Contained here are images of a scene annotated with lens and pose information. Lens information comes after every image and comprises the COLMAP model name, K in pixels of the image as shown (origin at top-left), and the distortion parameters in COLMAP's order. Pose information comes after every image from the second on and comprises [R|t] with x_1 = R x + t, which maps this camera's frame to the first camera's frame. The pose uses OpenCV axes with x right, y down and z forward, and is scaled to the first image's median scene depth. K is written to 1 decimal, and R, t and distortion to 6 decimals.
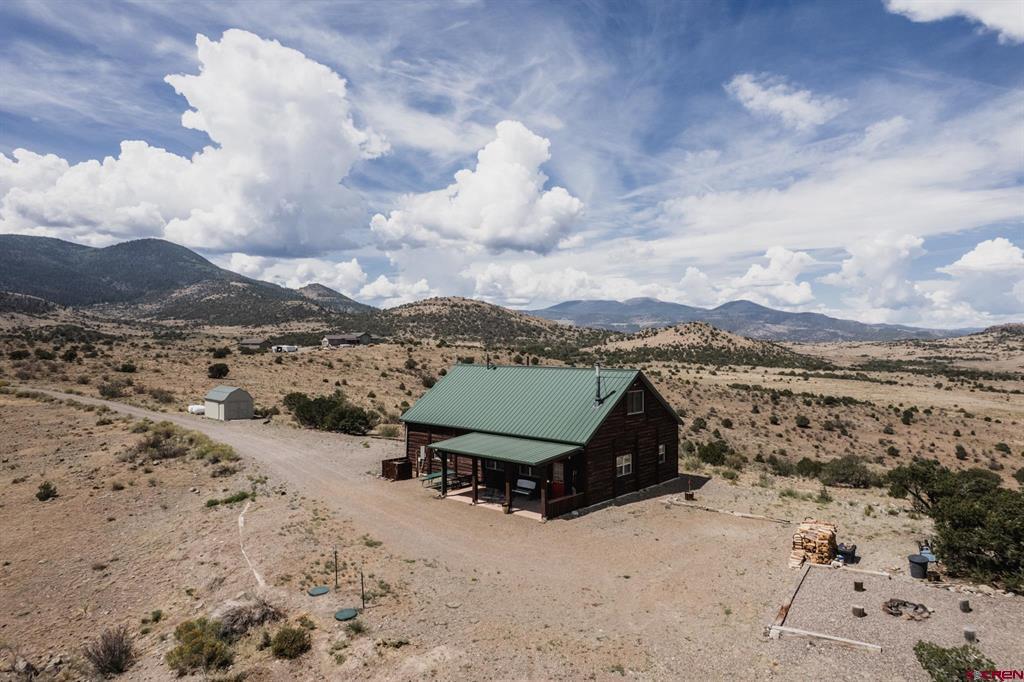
lens RADIAL K [[651.9, 0, 512.0], [0, 651.9, 341.0], [0, 0, 1]] dist [-0.083146, 0.072768]
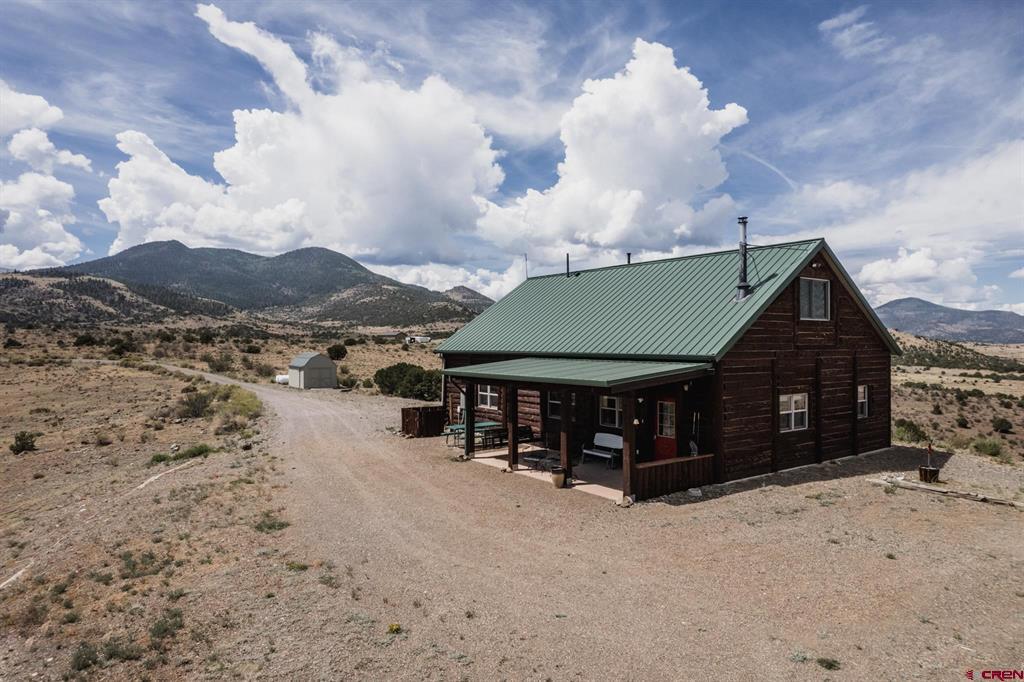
lens RADIAL K [[651.9, 0, 512.0], [0, 651.9, 341.0], [0, 0, 1]] dist [-0.083146, 0.072768]
pose [[0.976779, 0.001051, -0.214248, 0.054426], [-0.001287, 0.999999, -0.000964, 0.122899], [0.214247, 0.001217, 0.976779, 0.396867]]
